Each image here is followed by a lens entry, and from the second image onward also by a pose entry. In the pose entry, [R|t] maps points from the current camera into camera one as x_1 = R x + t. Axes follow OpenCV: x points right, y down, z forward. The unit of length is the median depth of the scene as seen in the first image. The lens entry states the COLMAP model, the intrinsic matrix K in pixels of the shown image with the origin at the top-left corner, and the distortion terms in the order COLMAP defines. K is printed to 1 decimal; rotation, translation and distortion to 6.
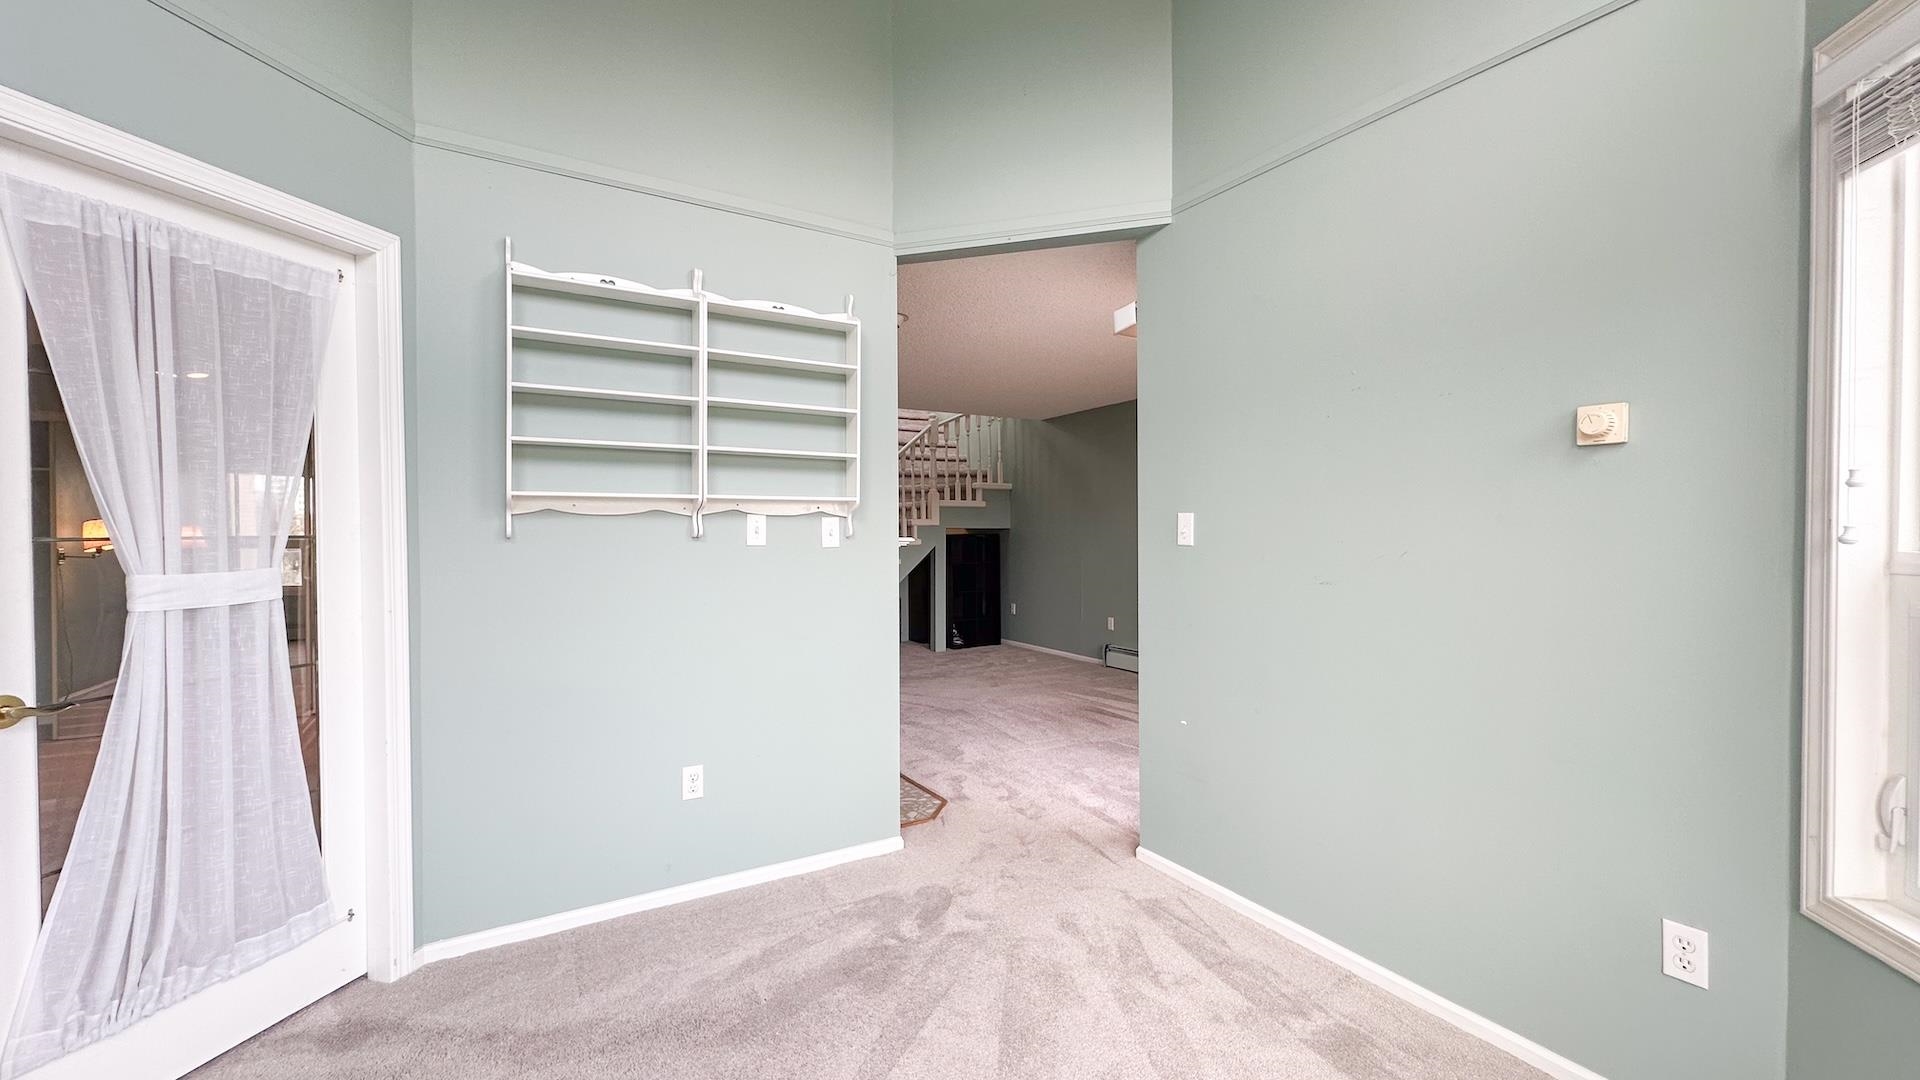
lens RADIAL K [[765.7, 0, 966.8], [0, 765.7, 542.8], [0, 0, 1]] dist [-0.000392, -0.000137]
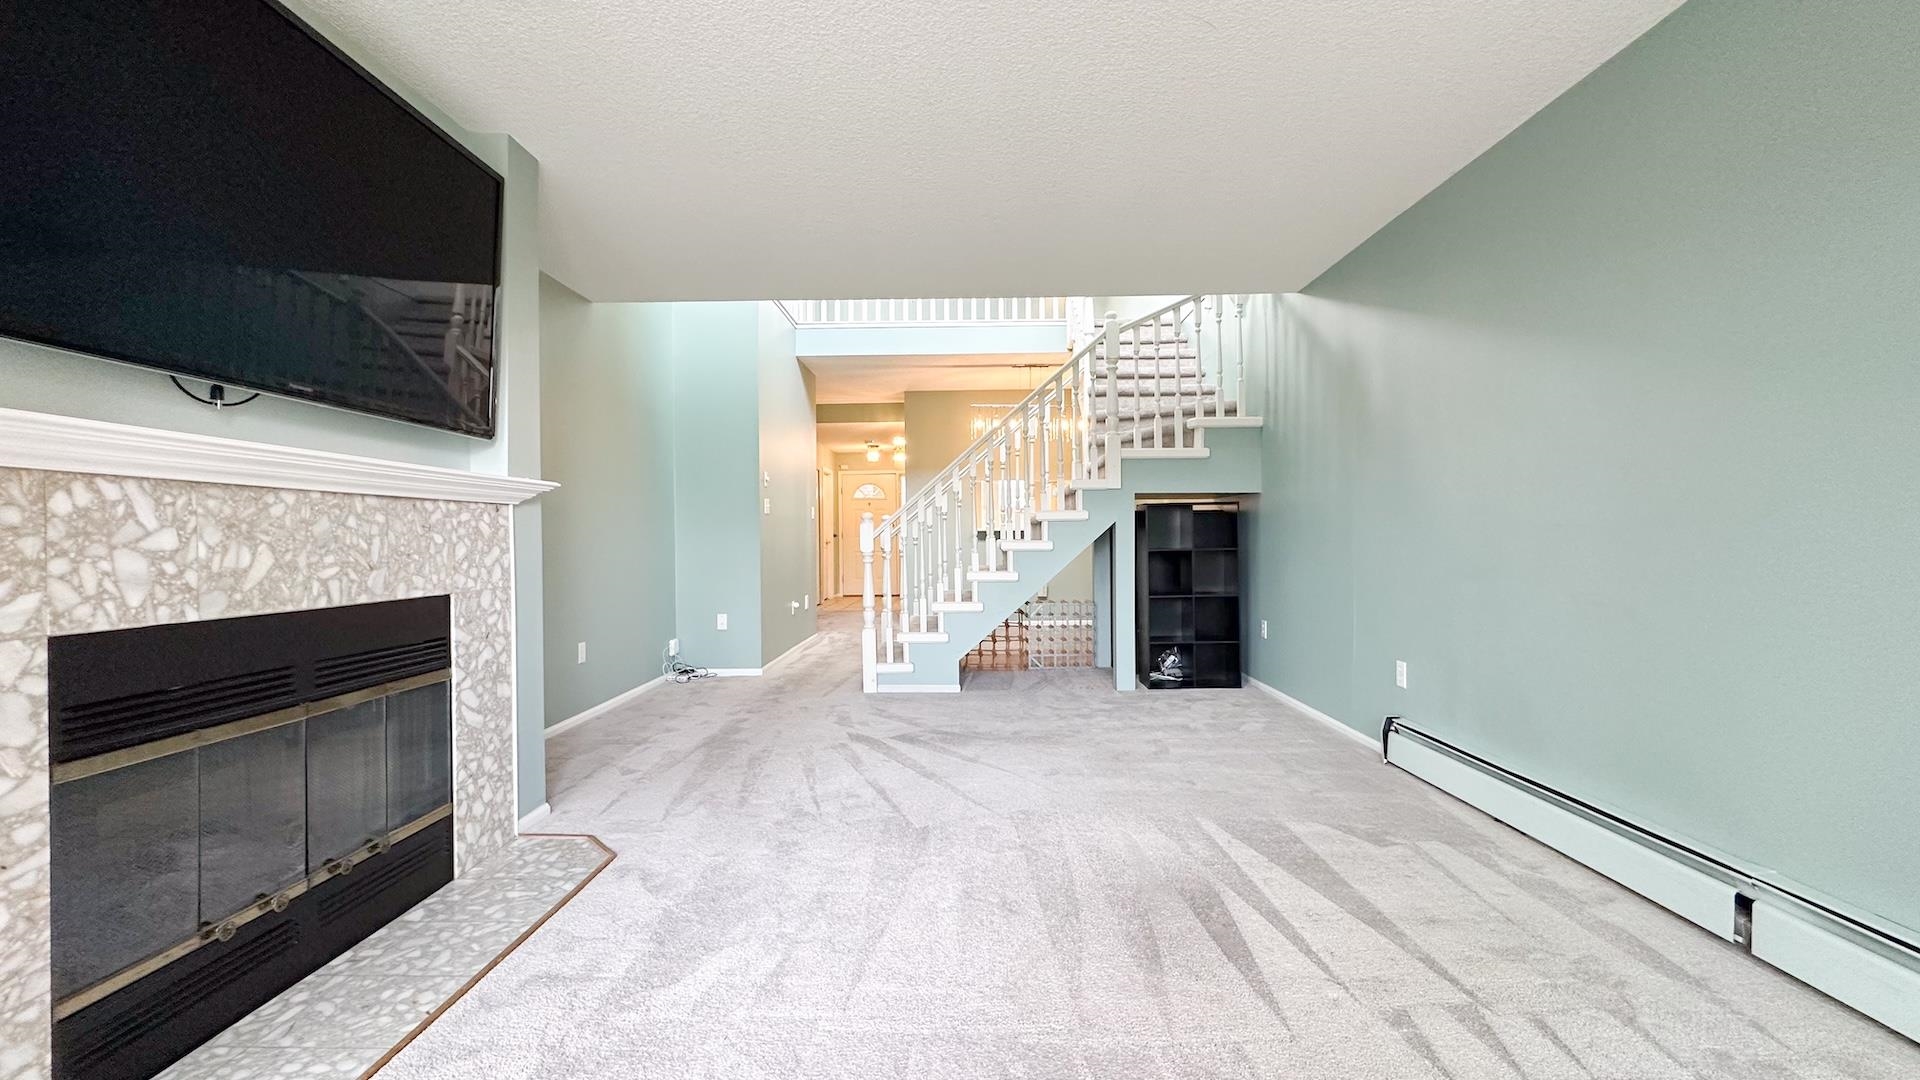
lens RADIAL K [[765.7, 0, 959.4], [0, 765.7, 541.8], [0, 0, 1]] dist [-0.000392, -0.000137]
pose [[0.849952, 0.006753, -0.526816, 0.176448], [-0.007933, 0.999969, 0.000018, 0.021358], [0.526800, 0.004164, 0.849979, 0.384779]]
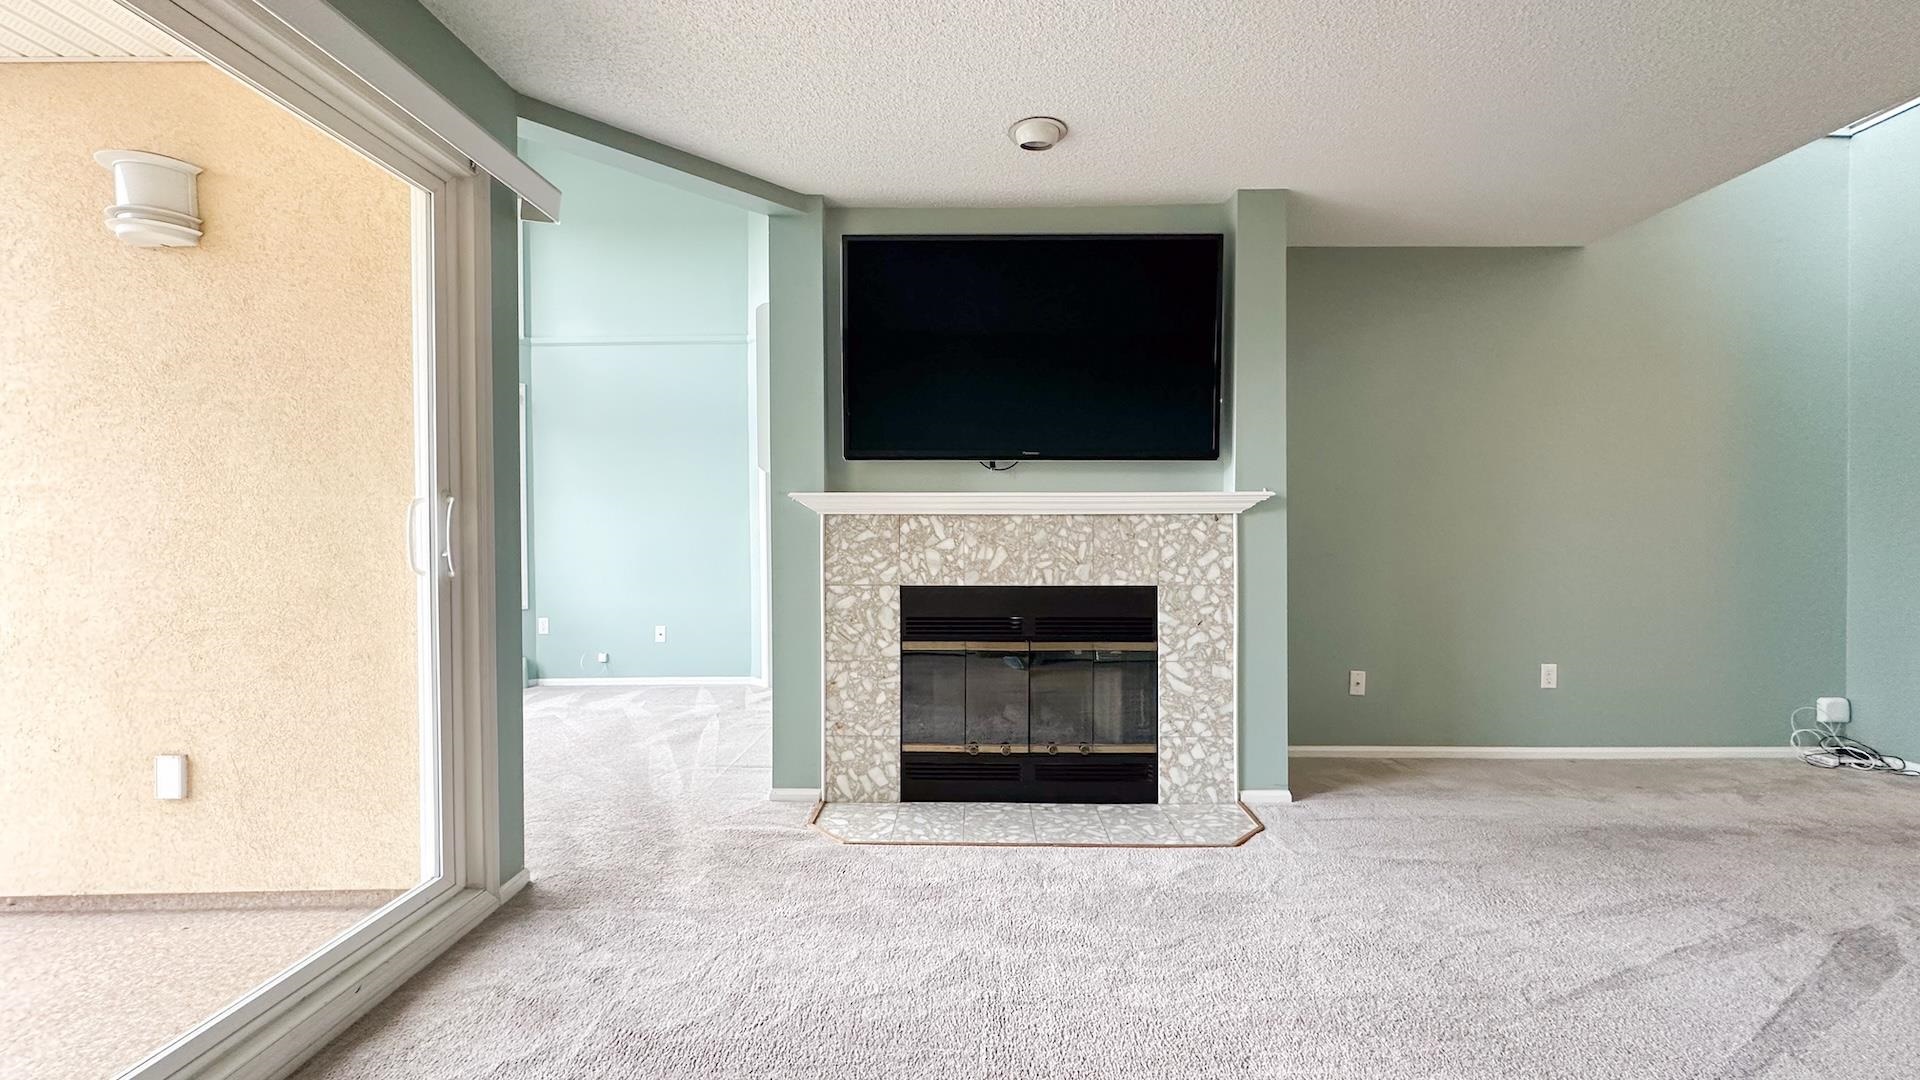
lens RADIAL K [[765.7, 0, 958.6], [0, 765.7, 539.5], [0, 0, 1]] dist [-0.000392, -0.000137]
pose [[-0.530913, 0.020236, -0.847185, 0.229804], [-0.003348, 0.999657, 0.025976, 0.010883], [0.847420, 0.016628, -0.530663, 0.631707]]
